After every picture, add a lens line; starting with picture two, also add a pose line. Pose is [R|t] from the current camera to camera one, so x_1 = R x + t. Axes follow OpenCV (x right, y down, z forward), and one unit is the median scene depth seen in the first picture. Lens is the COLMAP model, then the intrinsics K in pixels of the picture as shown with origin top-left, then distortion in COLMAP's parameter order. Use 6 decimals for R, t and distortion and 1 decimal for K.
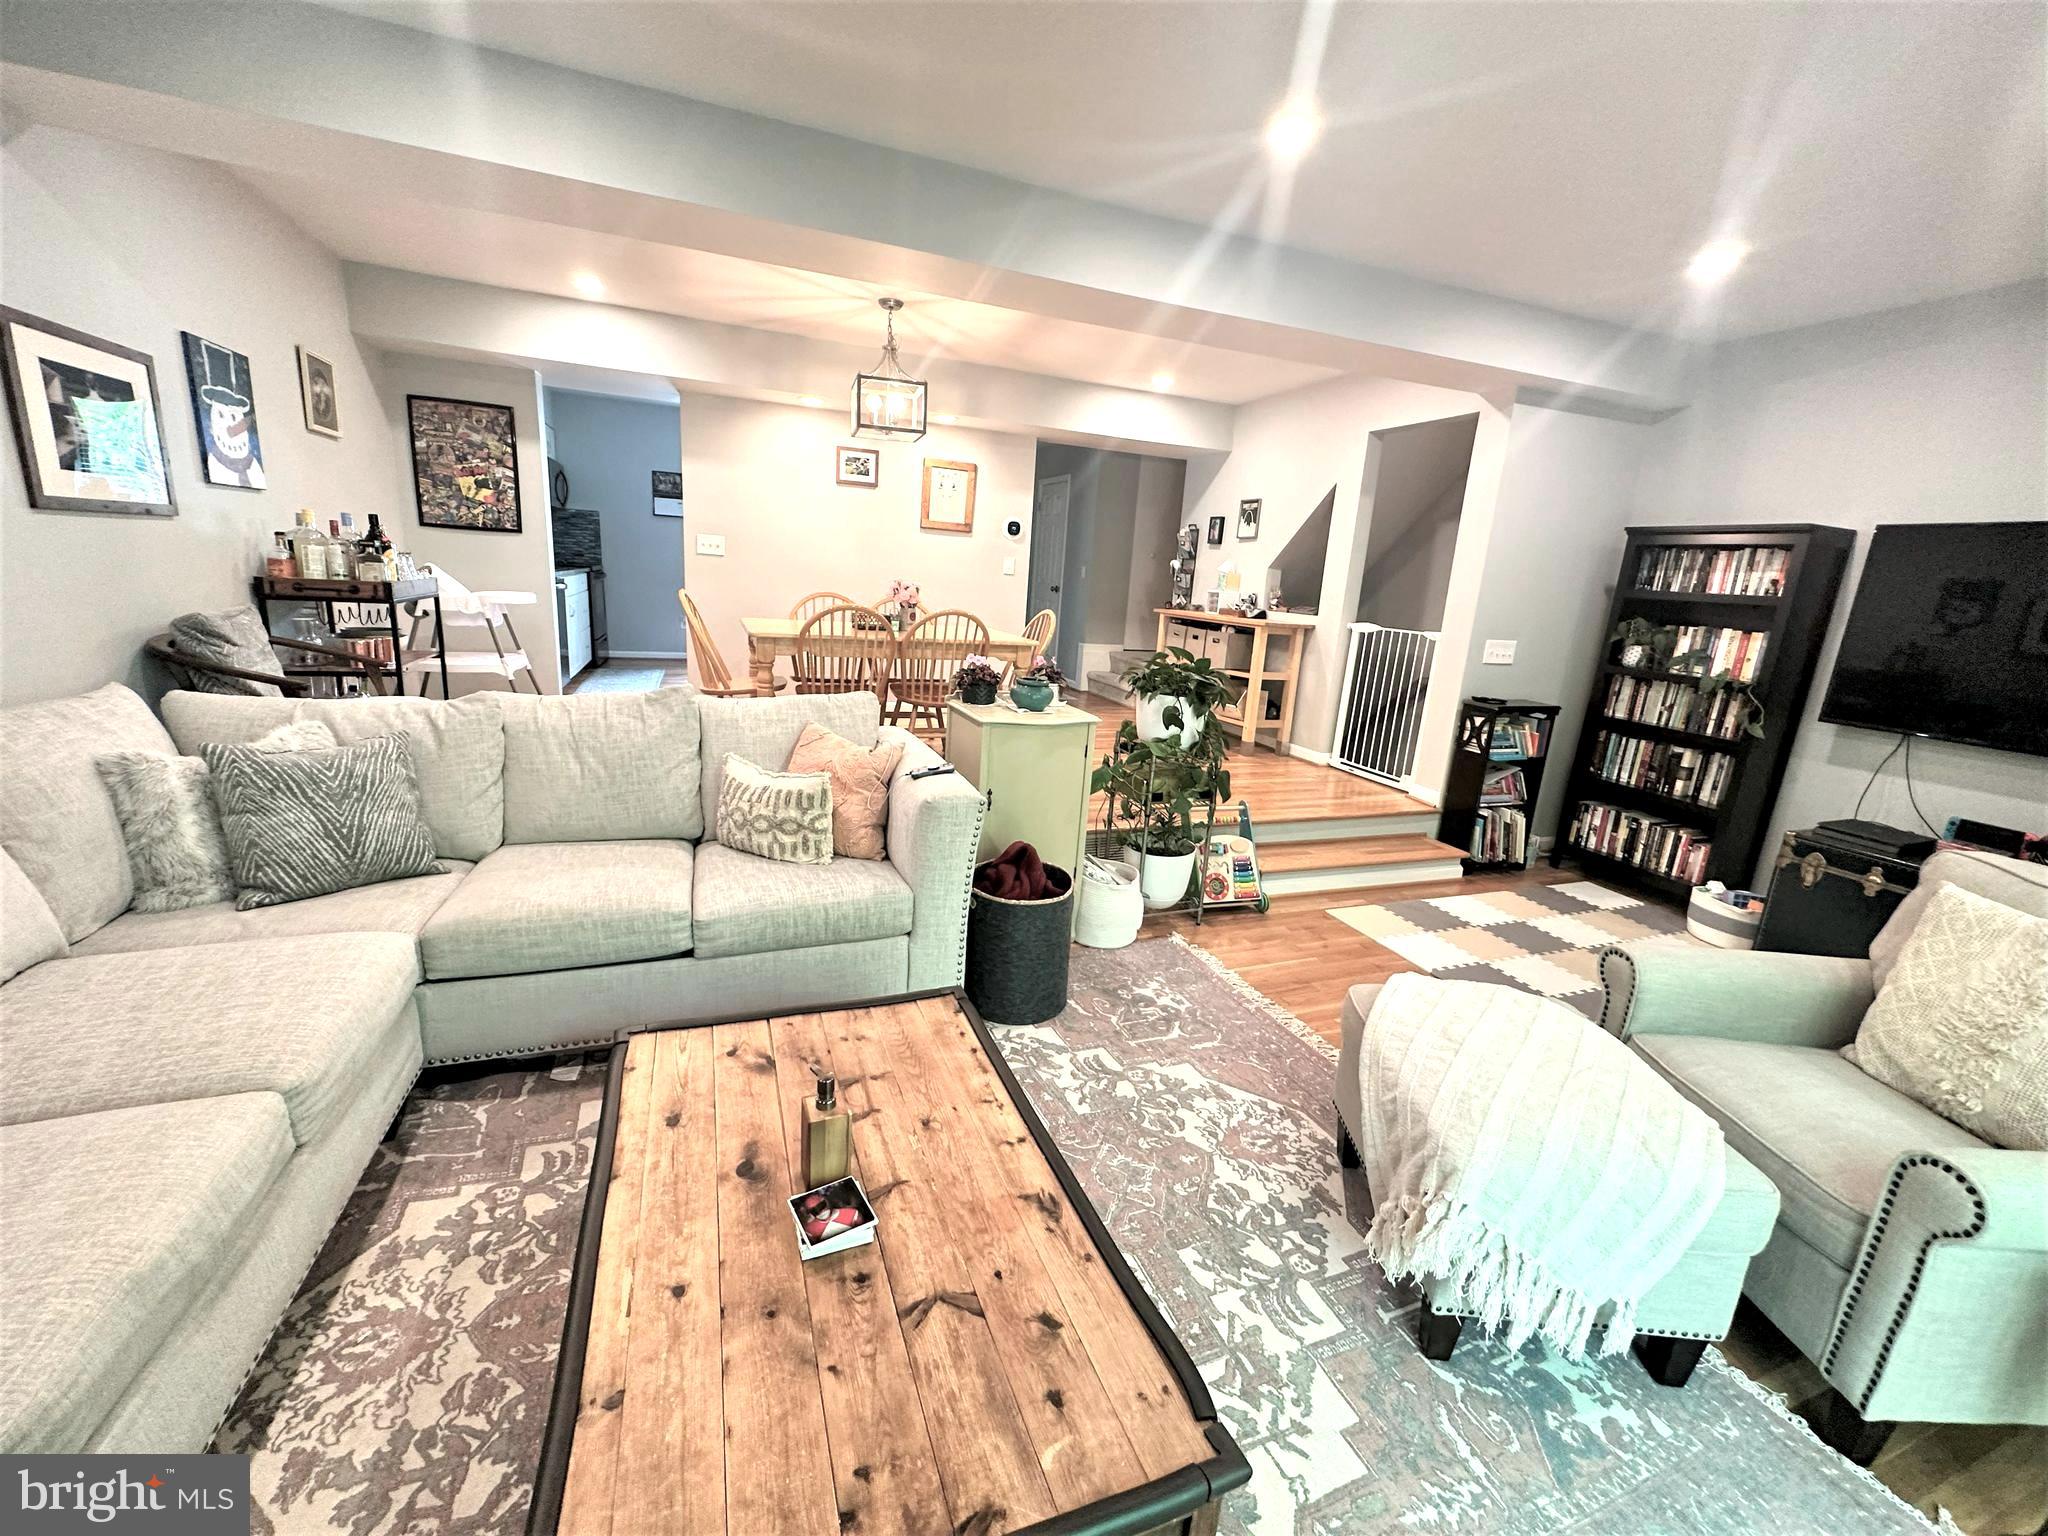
lens RADIAL K [[817.2, 0, 1022.7], [0, 817.2, 762.5], [0, 0, 1]] dist [-0.001231, 0.000067]
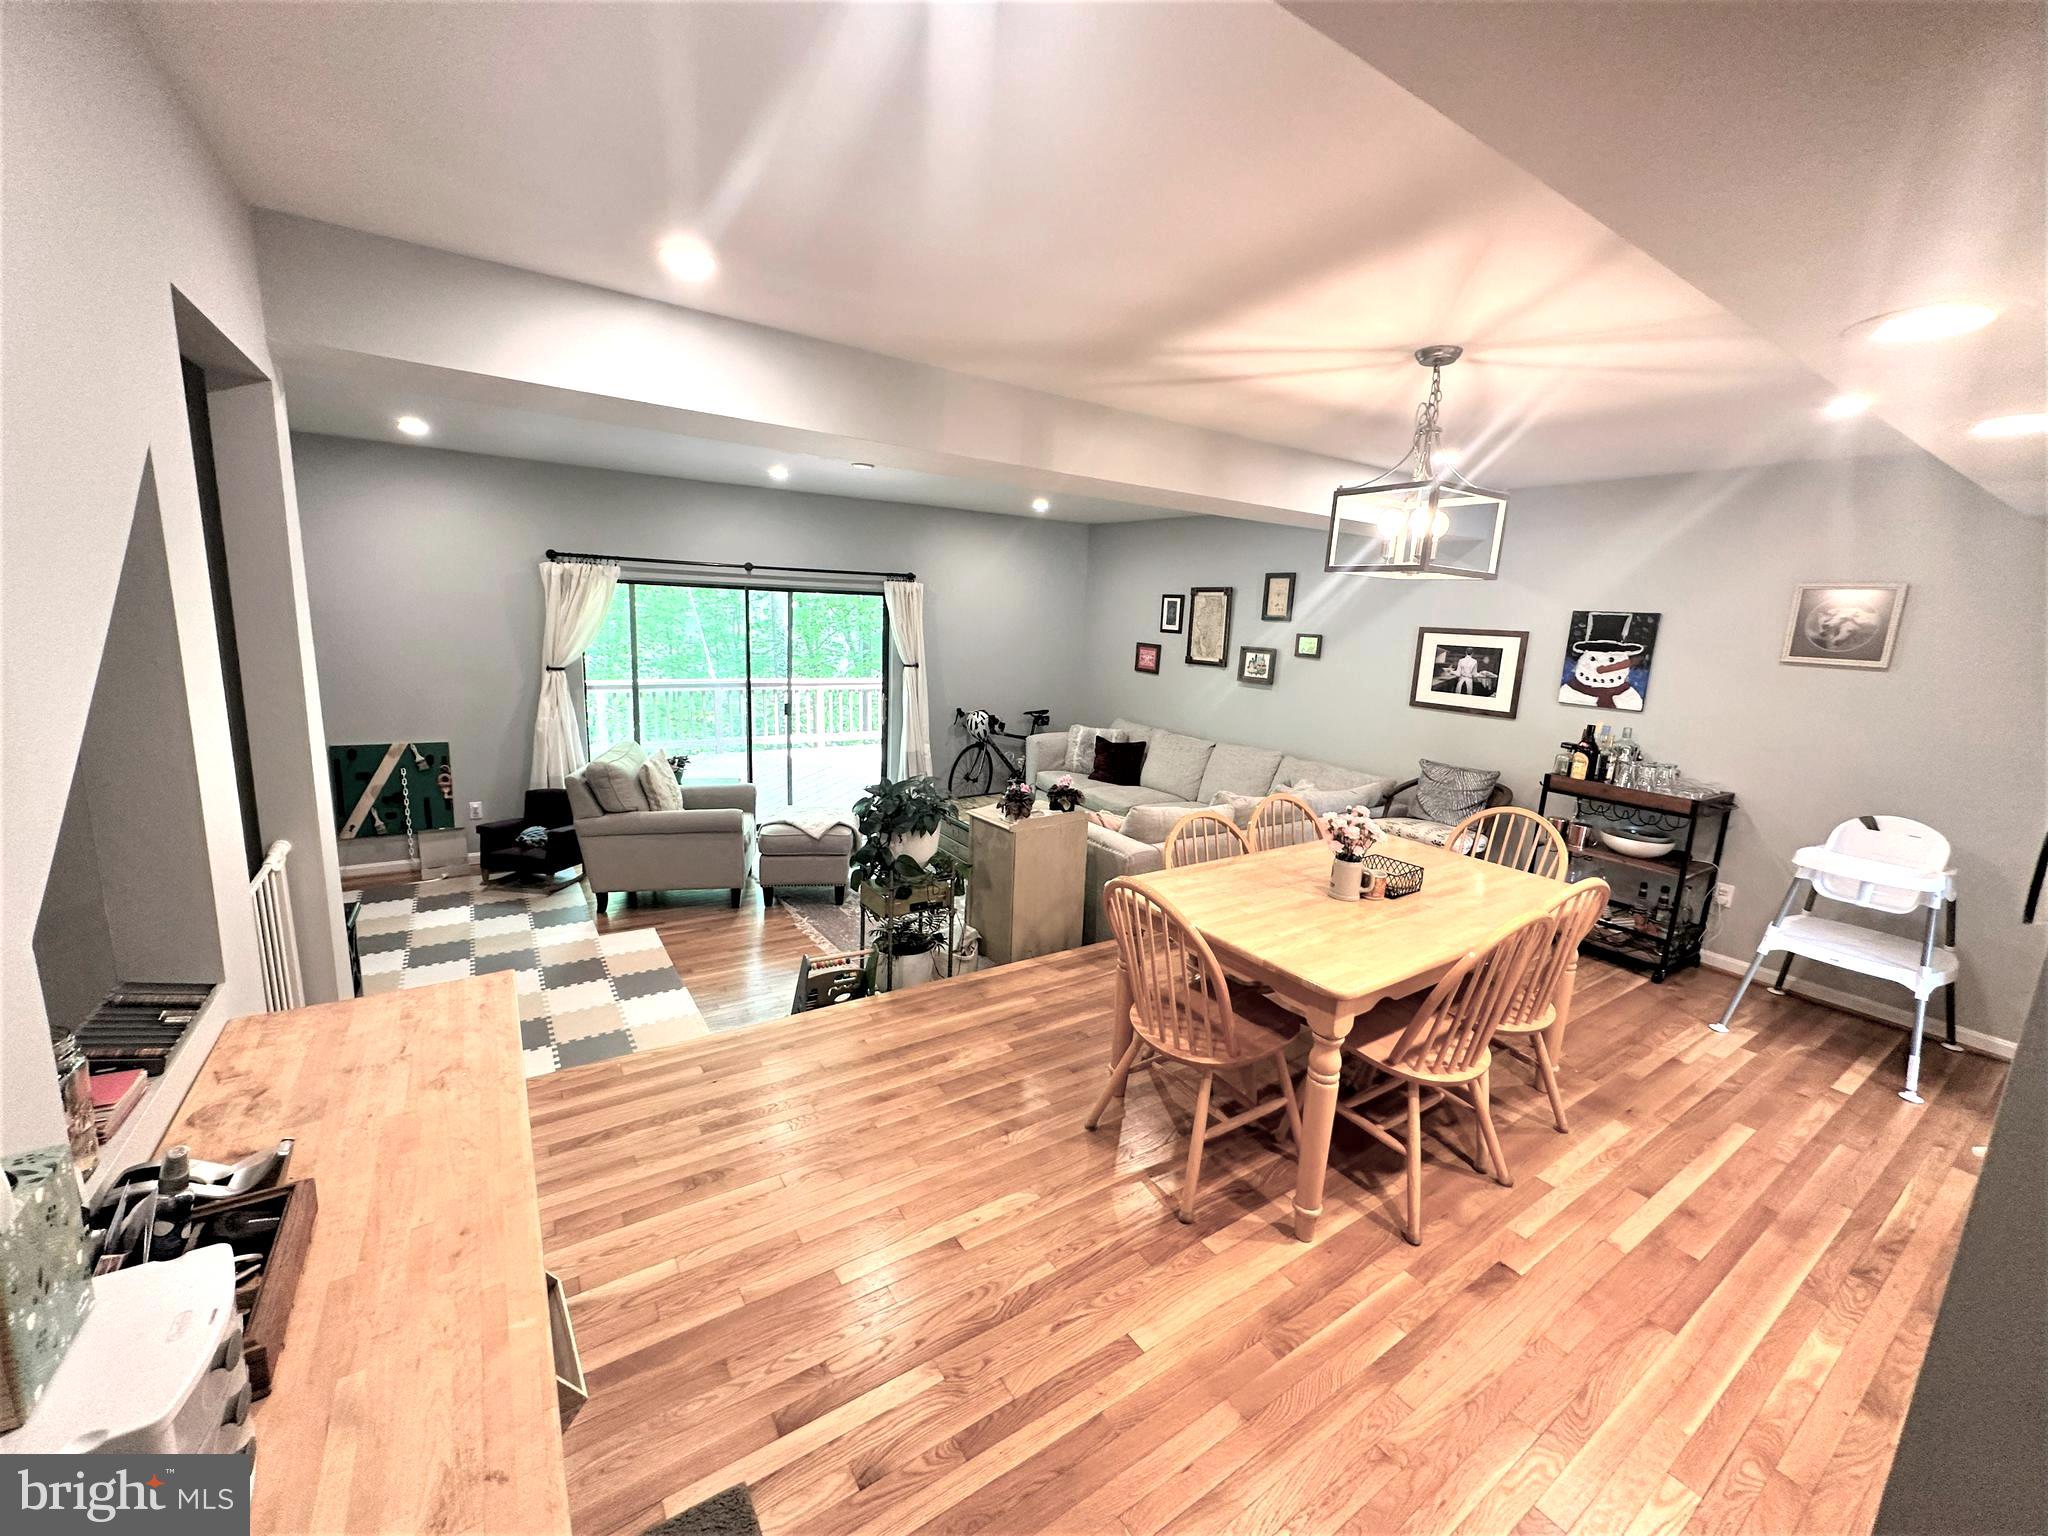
lens RADIAL K [[817.2, 0, 1025.7], [0, 817.2, 764.2], [0, 0, 1]] dist [-0.001231, 0.000067]
pose [[-0.967401, -0.067521, -0.244083, 0.270261], [-0.160842, 0.908272, 0.386229, -0.530389], [0.195615, 0.412897, -0.889523, 1.756031]]
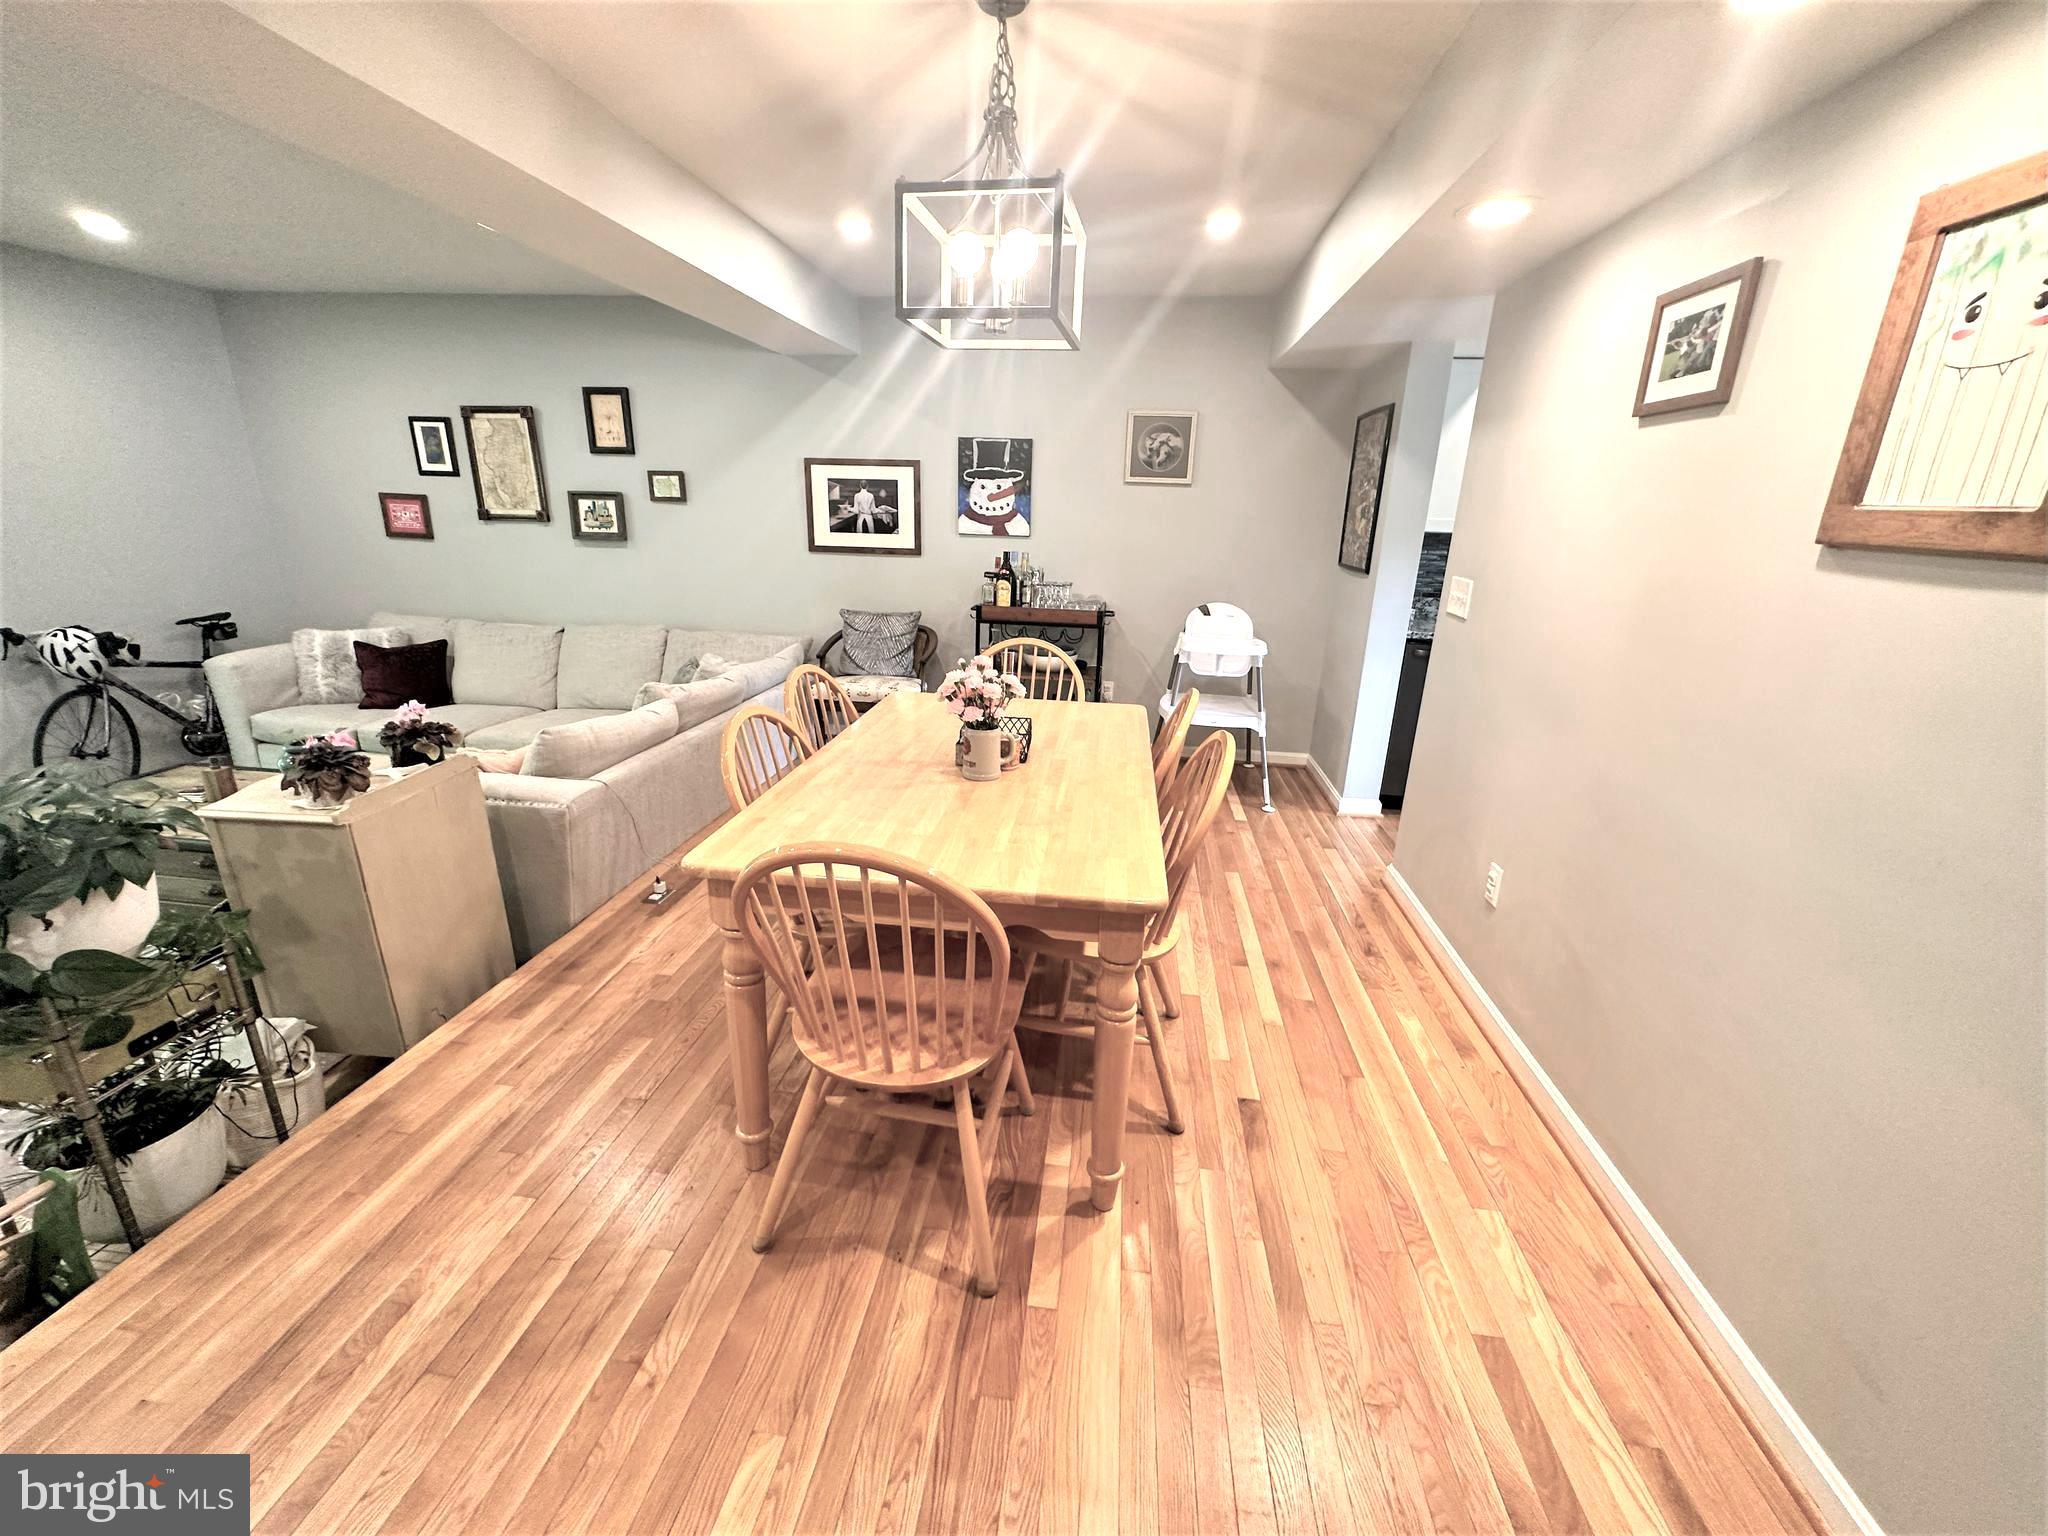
lens RADIAL K [[817.2, 0, 1026.0], [0, 817.2, 764.7], [0, 0, 1]] dist [-0.001231, 0.000067]
pose [[-0.461807, 0.189227, -0.866561, 0.284209], [-0.263018, 0.903822, 0.337531, -0.398062], [0.847087, 0.383795, -0.367622, 1.454719]]
